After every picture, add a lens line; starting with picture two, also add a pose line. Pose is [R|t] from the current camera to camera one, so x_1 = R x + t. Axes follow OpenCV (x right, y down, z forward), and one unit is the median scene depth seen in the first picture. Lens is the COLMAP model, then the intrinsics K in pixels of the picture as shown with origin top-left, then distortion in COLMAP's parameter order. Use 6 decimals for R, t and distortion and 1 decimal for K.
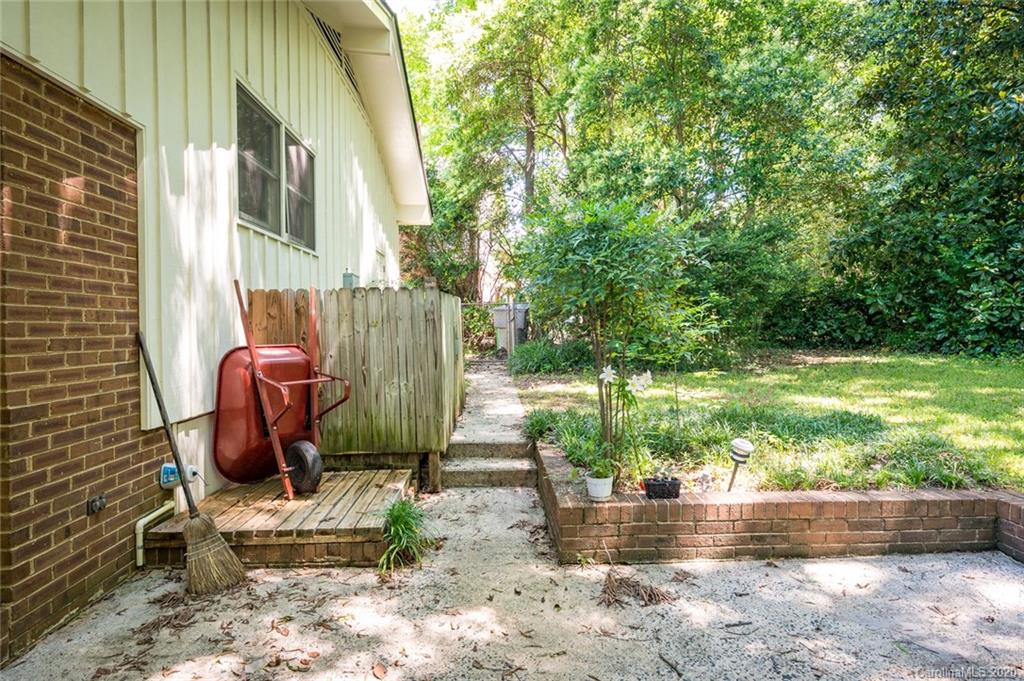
lens RADIAL K [[580.4, 0, 510.8], [0, 580.4, 334.7], [0, 0, 1]] dist [0.001859, 0.000417]
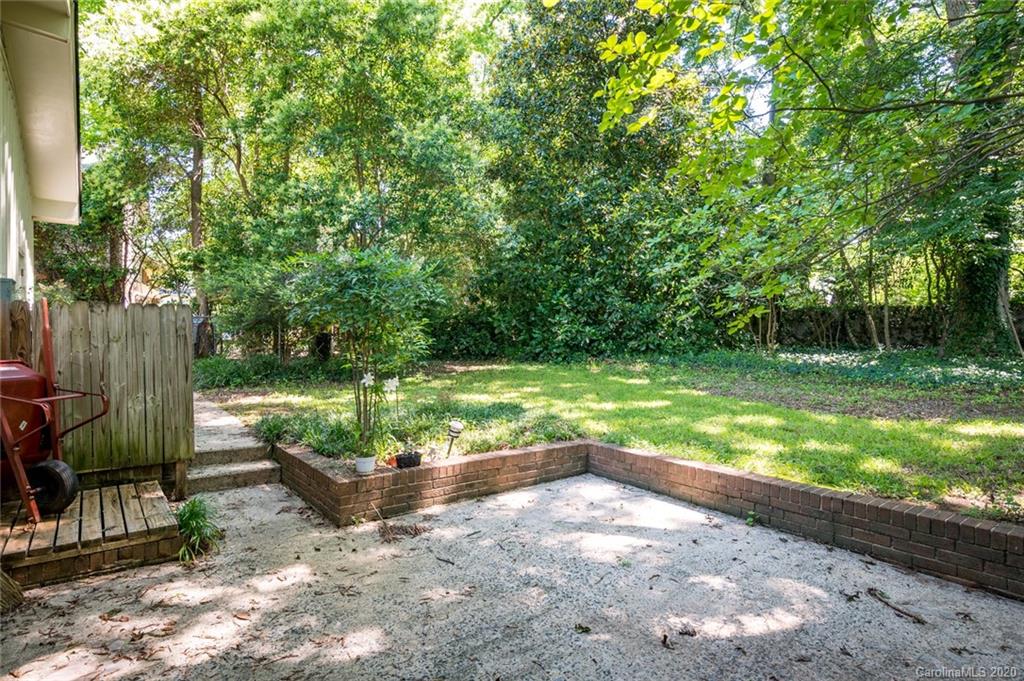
lens RADIAL K [[553.4, 0, 507.3], [0, 553.4, 333.4], [0, 0, 1]] dist [0.005484, 0.001669]
pose [[0.820637, 0.015021, 0.571253, -0.236999], [0.001305, 0.999603, -0.028159, -0.000189], [-0.571449, 0.023854, 0.820291, -0.175209]]
